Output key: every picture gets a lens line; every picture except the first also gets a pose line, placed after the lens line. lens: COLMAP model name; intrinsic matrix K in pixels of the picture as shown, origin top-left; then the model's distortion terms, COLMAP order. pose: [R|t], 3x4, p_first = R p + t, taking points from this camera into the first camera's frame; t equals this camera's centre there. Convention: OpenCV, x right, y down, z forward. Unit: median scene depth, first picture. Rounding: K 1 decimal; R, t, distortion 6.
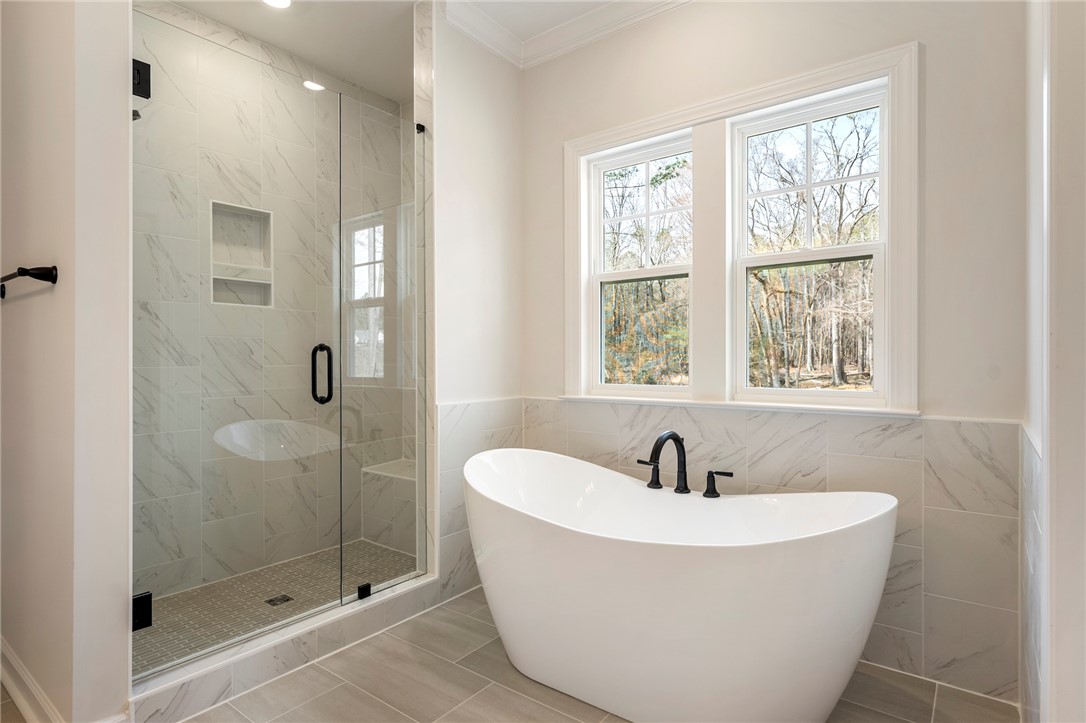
lens RADIAL K [[571.0, 0, 543.1], [0, 571.0, 361.8], [0, 0, 1]] dist [-0.003865, -0.001062]
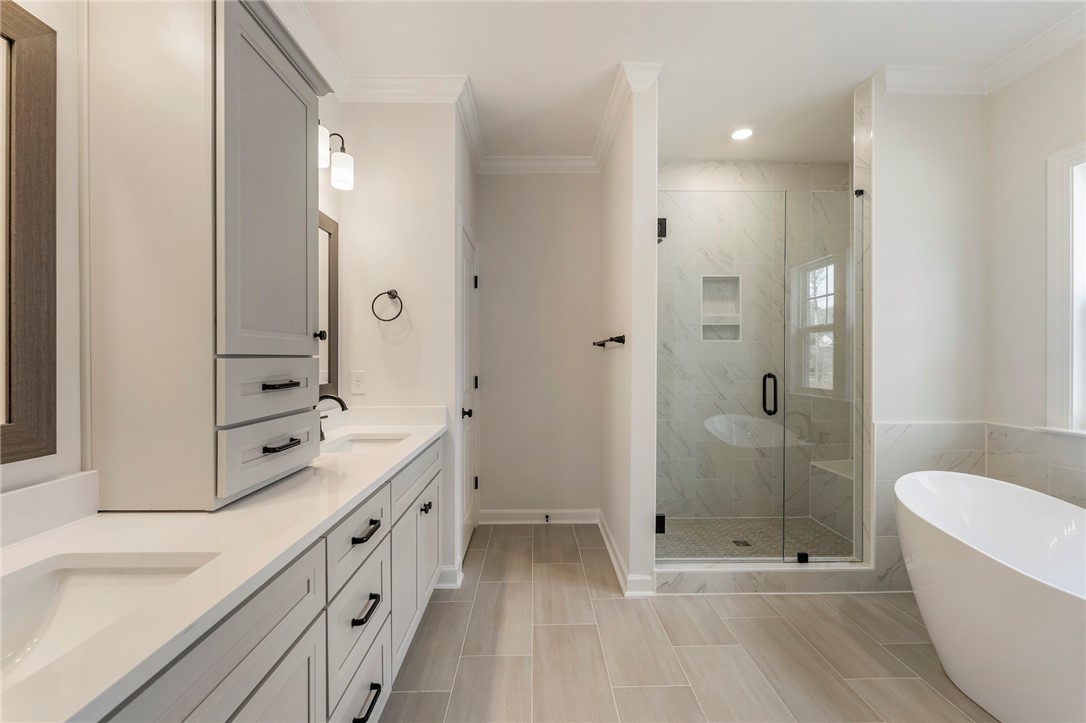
lens RADIAL K [[440.1, 0, 540.8], [0, 440.1, 358.6], [0, 0, 1]] dist [-0.000726, 0.000008]
pose [[0.622369, 0.006625, -0.782696, 0.097152], [-0.004794, 0.999978, 0.004653, -0.059070], [0.782709, 0.000857, 0.622387, -0.108713]]
